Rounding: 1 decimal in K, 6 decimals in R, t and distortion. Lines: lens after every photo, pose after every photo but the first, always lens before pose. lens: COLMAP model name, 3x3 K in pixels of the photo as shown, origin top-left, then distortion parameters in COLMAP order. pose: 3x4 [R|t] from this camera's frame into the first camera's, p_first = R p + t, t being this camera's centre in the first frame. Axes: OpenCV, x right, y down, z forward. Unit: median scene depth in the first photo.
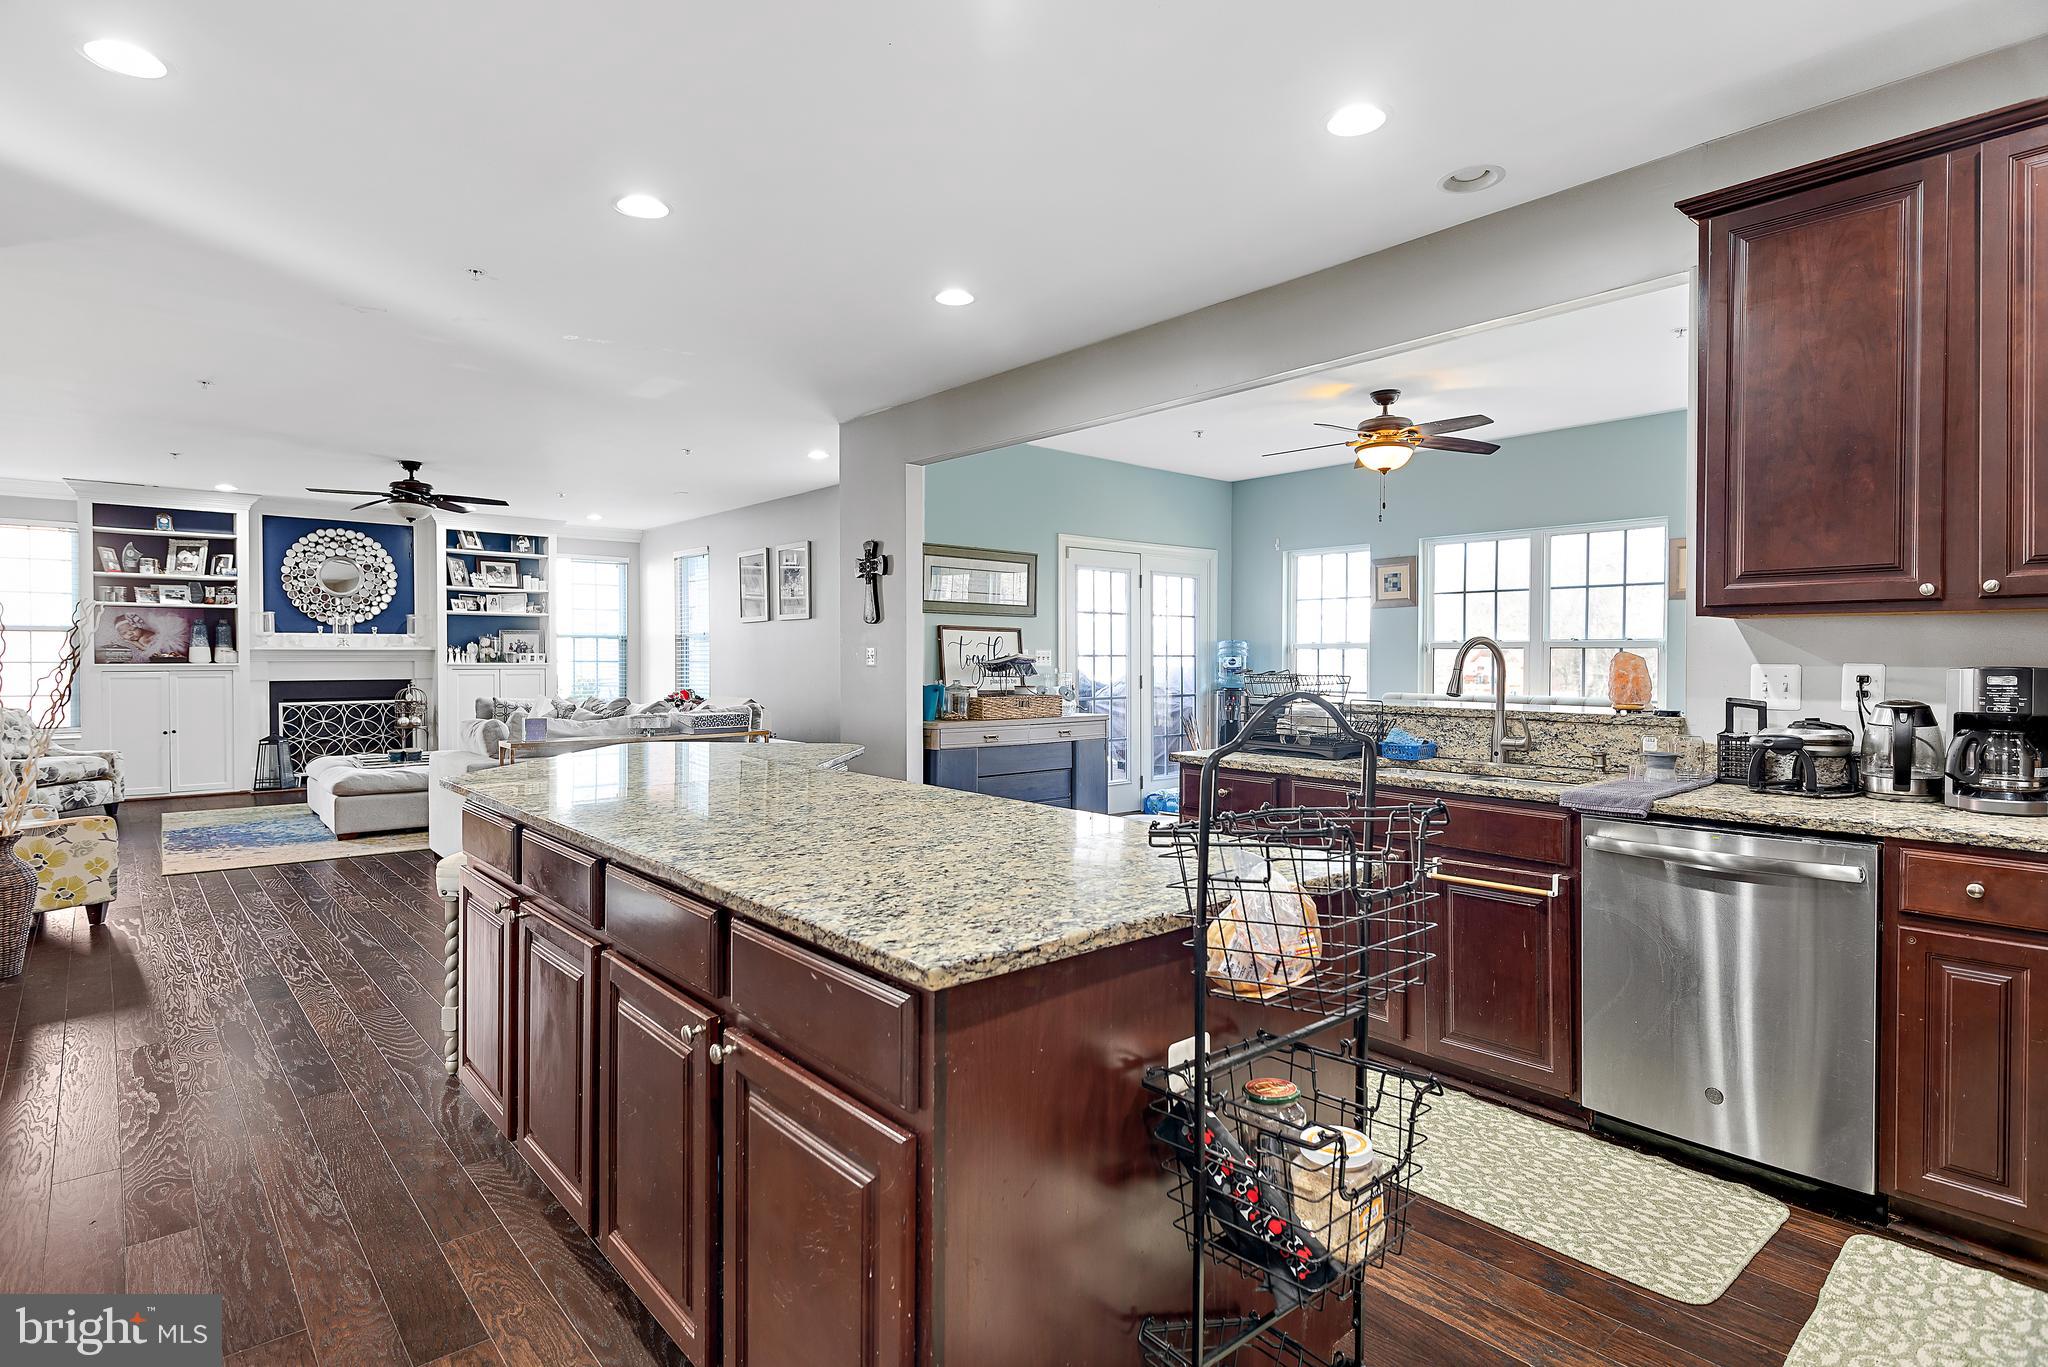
lens RADIAL K [[1056.1, 0, 1030.5], [0, 1056.1, 676.9], [0, 0, 1]] dist [0.027506, -0.014102]
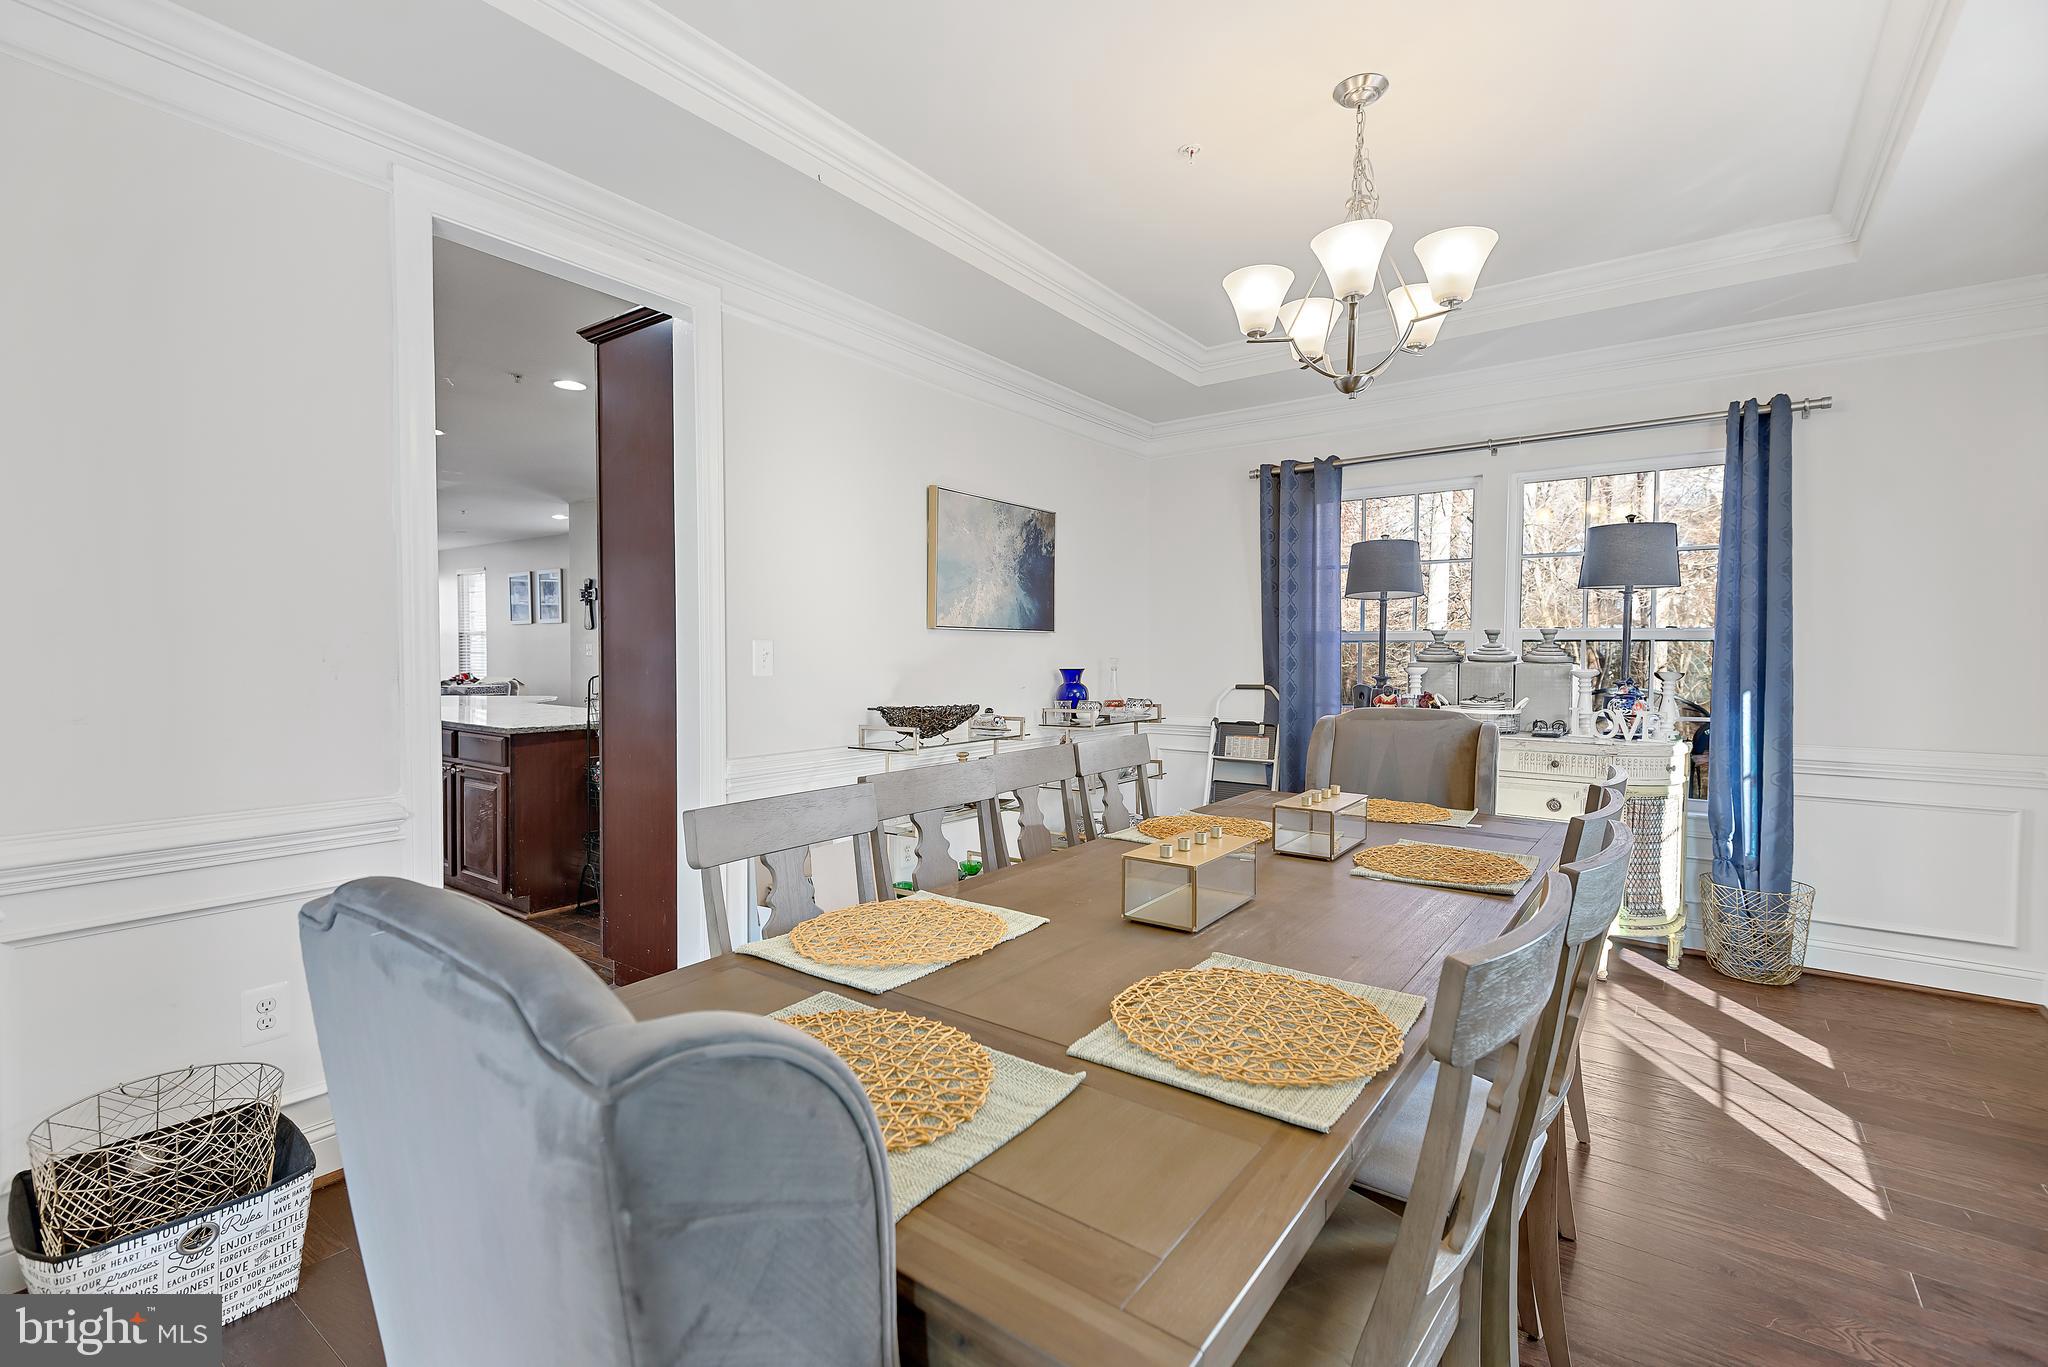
lens RADIAL K [[926.6, 0, 1018.4], [0, 926.6, 676.8], [0, 0, 1]] dist [0.010773, -0.003536]
pose [[0.976100, -0.009197, 0.217127, 0.139321], [0.005964, 0.999861, 0.015540, 0.003103], [-0.217240, -0.013874, 0.976020, -0.411775]]
